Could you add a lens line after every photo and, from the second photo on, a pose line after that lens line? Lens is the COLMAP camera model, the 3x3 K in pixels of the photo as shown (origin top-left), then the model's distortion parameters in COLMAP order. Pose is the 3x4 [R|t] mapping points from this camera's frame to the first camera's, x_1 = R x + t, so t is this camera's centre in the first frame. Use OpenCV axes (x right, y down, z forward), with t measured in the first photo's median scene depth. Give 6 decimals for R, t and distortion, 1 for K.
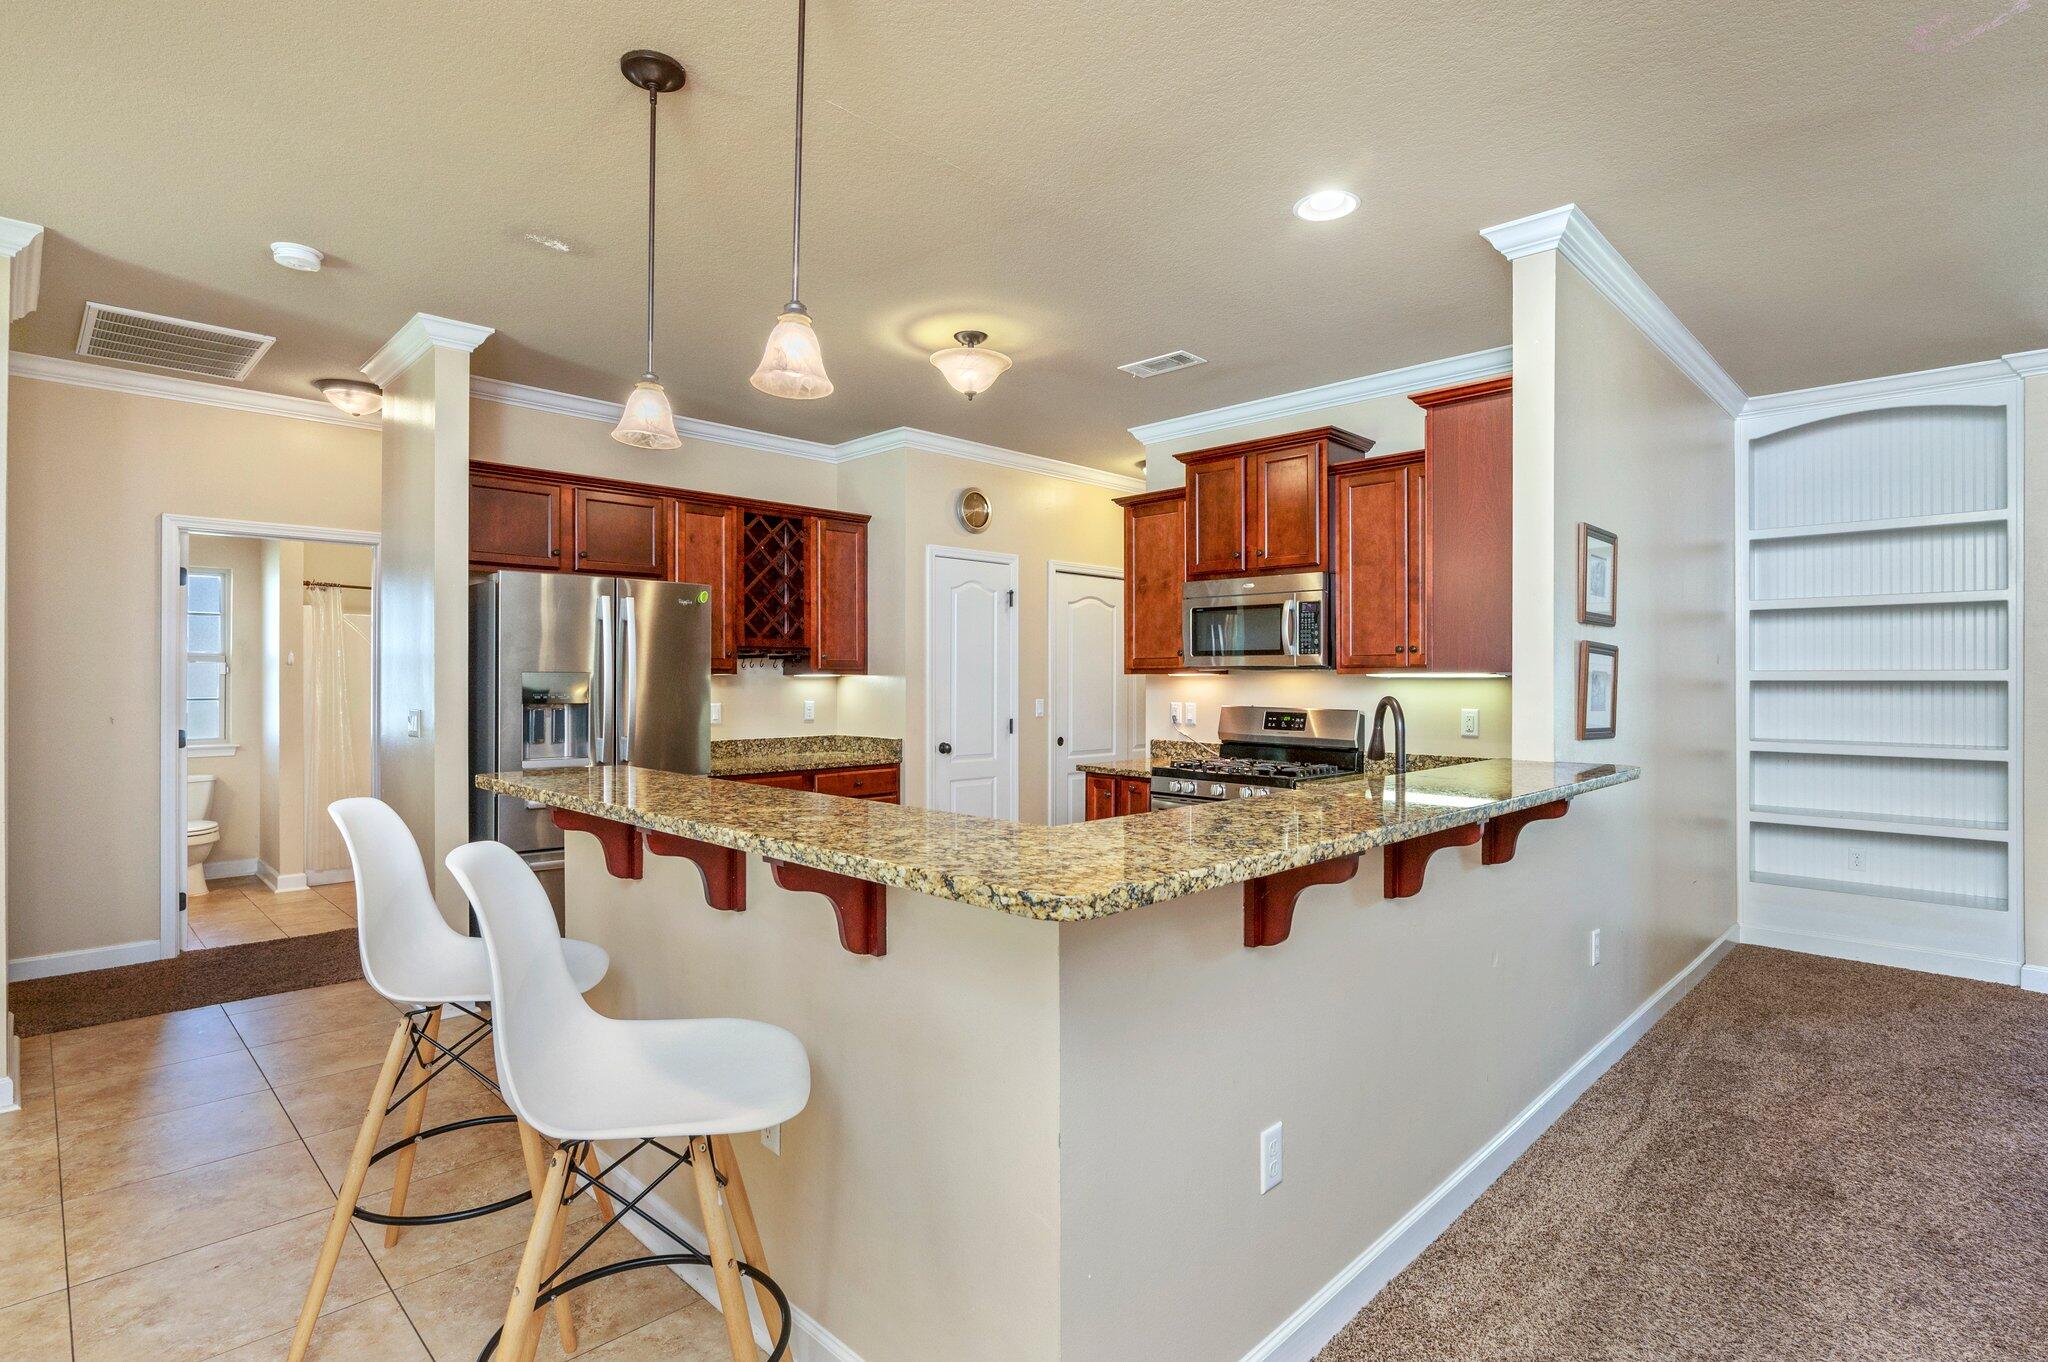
lens RADIAL K [[987.7, 0, 997.4], [0, 987.7, 682.8], [0, 0, 1]] dist [-0.003670, -0.000820]
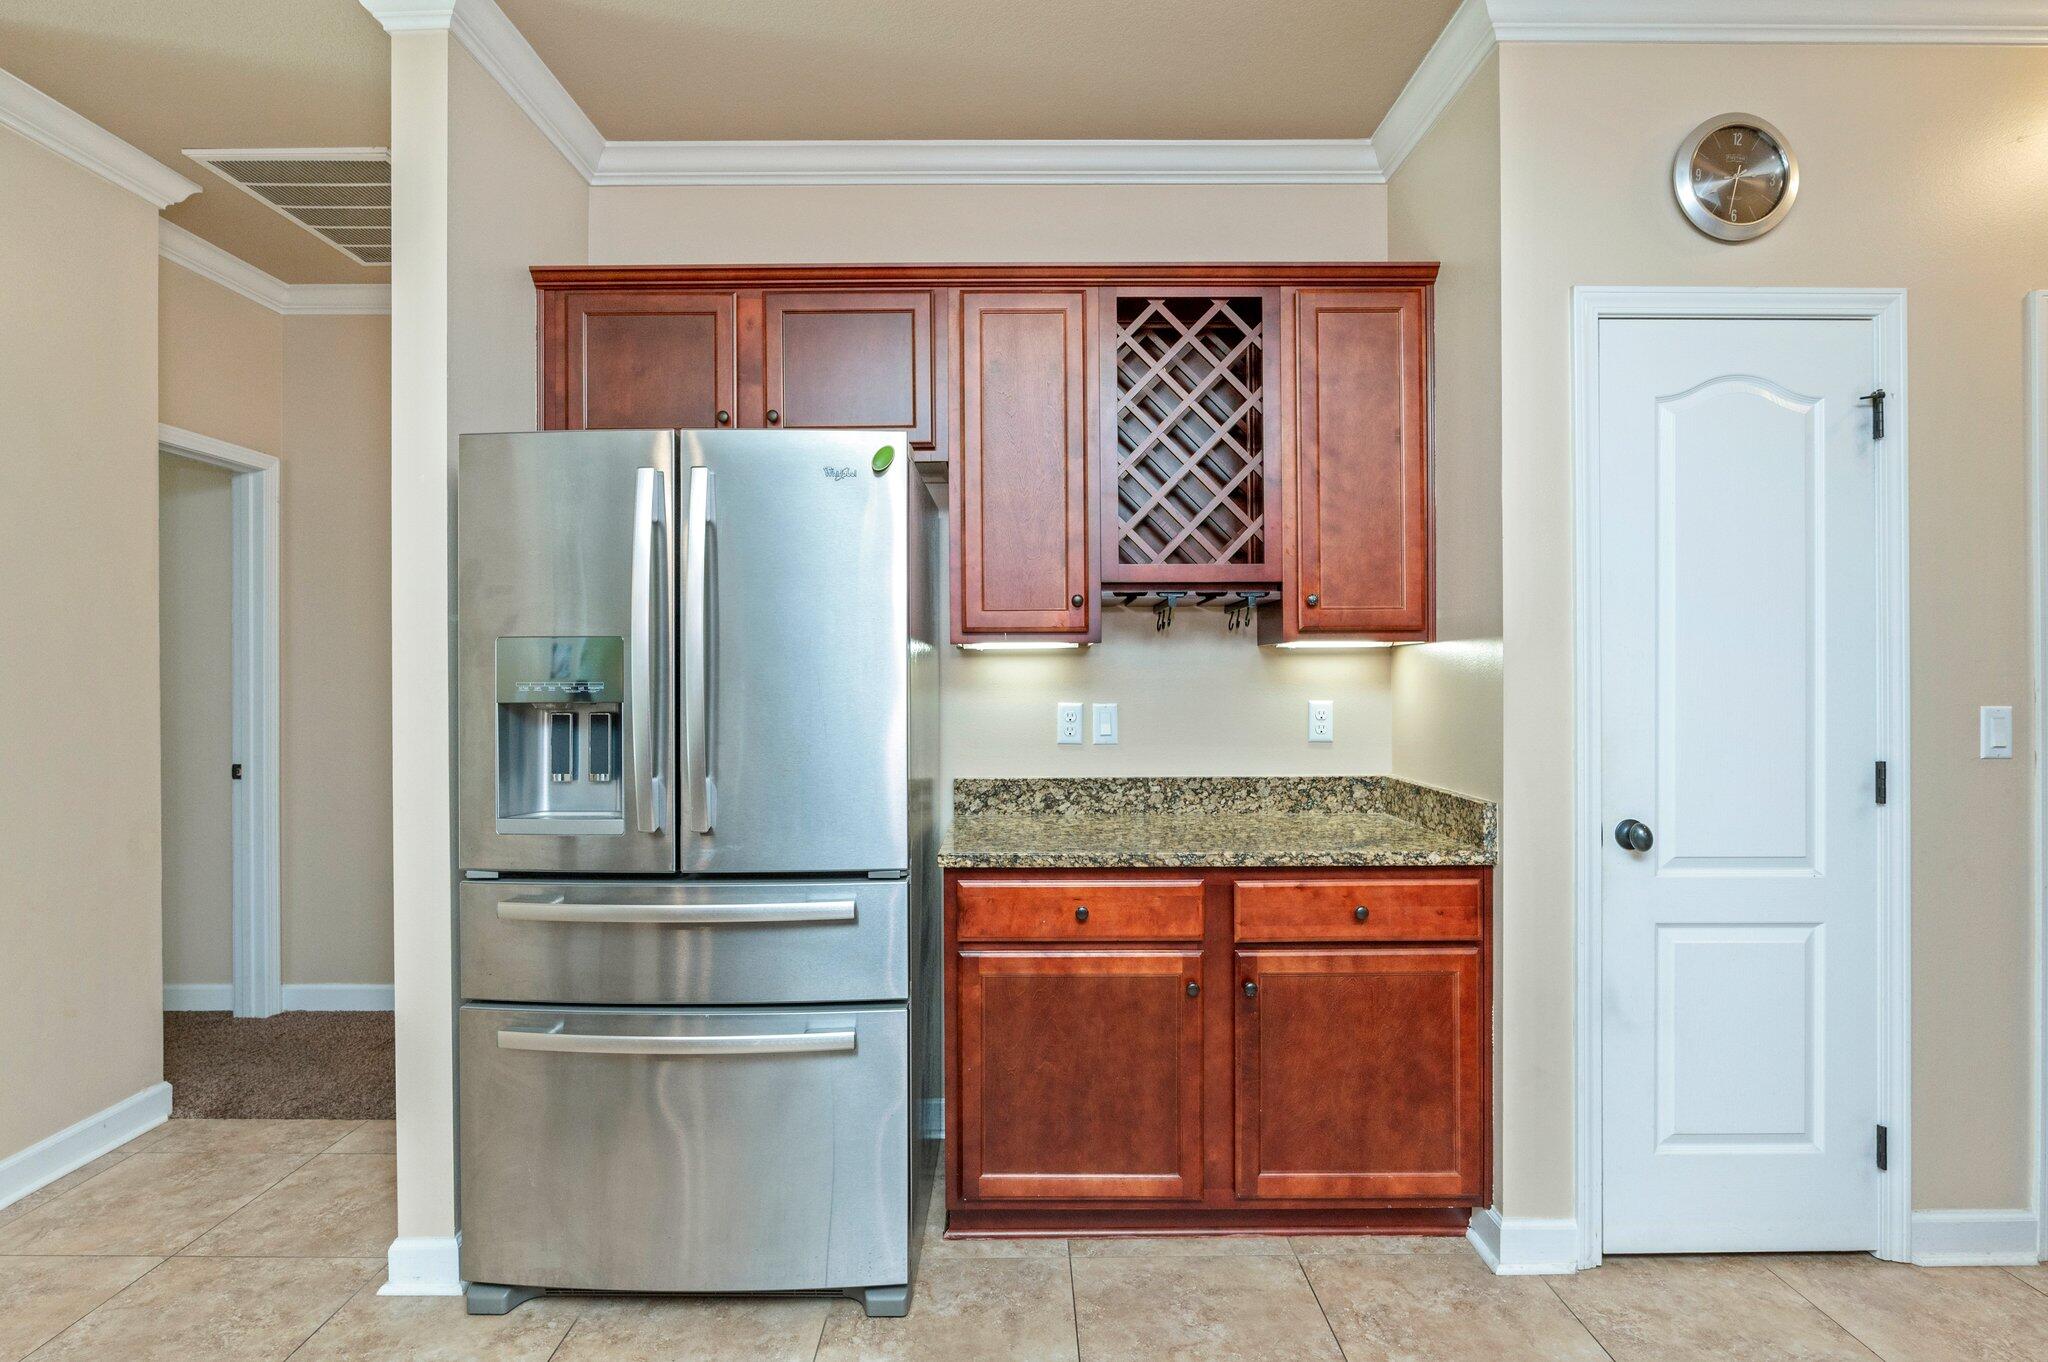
lens RADIAL K [[1061.7, 0, 1028.1], [0, 1061.7, 664.5], [0, 0, 1]] dist [-0.001186, -0.000961]
pose [[0.716908, -0.007581, -0.697127, 0.073918], [0.003516, 0.999967, -0.007258, 0.005619], [0.697159, 0.002752, 0.716911, 0.672043]]
